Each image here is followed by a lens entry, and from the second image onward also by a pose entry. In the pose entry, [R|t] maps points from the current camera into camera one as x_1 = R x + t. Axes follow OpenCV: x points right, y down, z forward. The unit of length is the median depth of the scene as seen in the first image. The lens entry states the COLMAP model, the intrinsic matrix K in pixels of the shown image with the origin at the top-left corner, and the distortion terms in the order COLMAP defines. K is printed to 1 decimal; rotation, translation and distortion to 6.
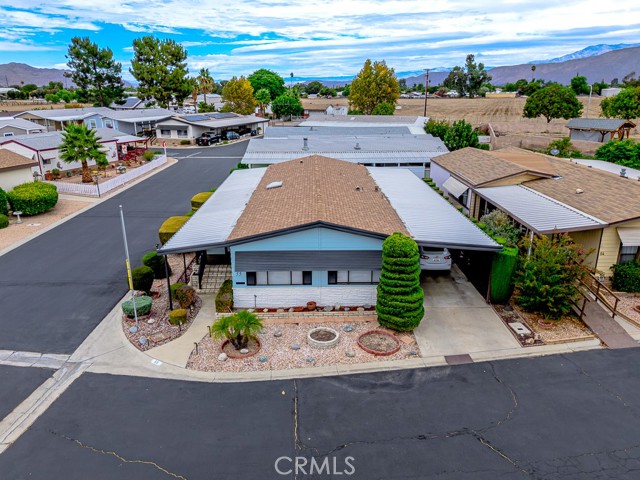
lens RADIAL K [[470.4, 0, 320.0], [0, 470.4, 240.0], [0, 0, 1]] dist [0.075107, -0.068267]
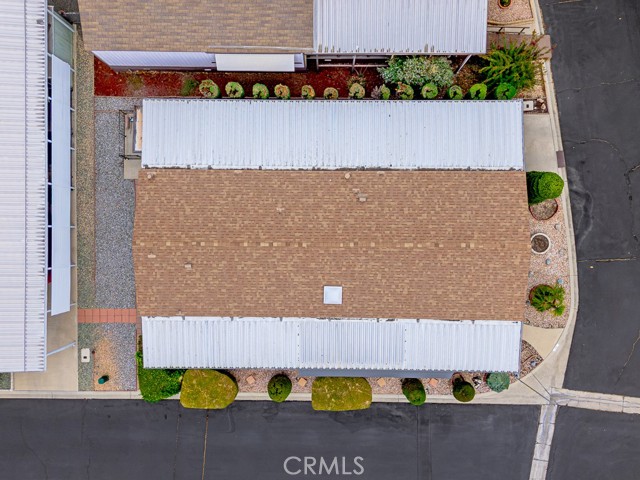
lens RADIAL K [[470.4, 0, 320.0], [0, 470.4, 240.0], [0, 0, 1]] dist [0.075107, -0.068267]
pose [[0.022779, -0.999689, -0.010184, 0.016065], [0.322272, -0.002300, 0.946644, -1.289850], [-0.946373, -0.024846, 0.322119, 1.047143]]
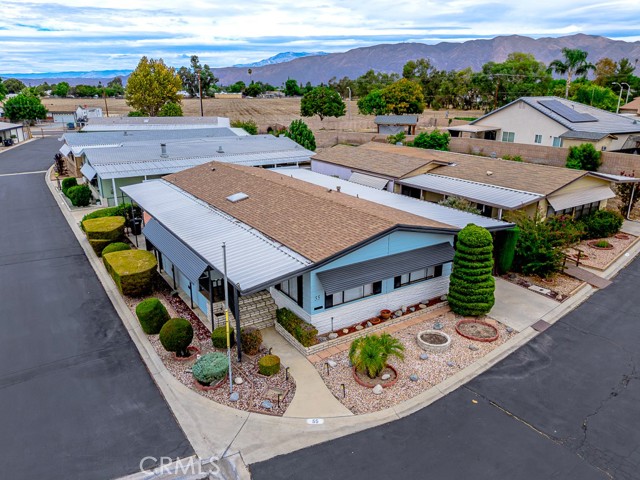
lens RADIAL K [[470.4, 0, 320.0], [0, 470.4, 240.0], [0, 0, 1]] dist [0.075107, -0.068267]
pose [[0.848164, -0.160985, 0.504680, -0.589120], [0.161401, 0.985941, 0.043250, -0.071930], [-0.504547, 0.044773, 0.862223, 0.231383]]
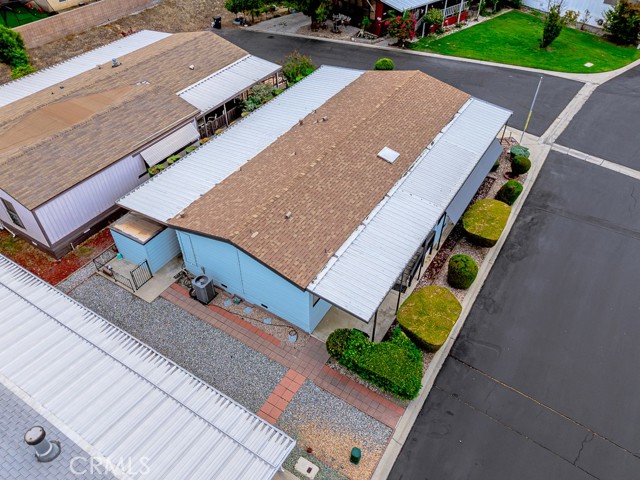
lens RADIAL K [[470.4, 0, 320.0], [0, 470.4, 240.0], [0, 0, 1]] dist [0.075107, -0.068267]
pose [[-0.840151, -0.362373, 0.403526, -0.563480], [0.173136, 0.525899, 0.832739, -1.109161], [-0.513976, 0.769491, -0.379095, 2.127976]]
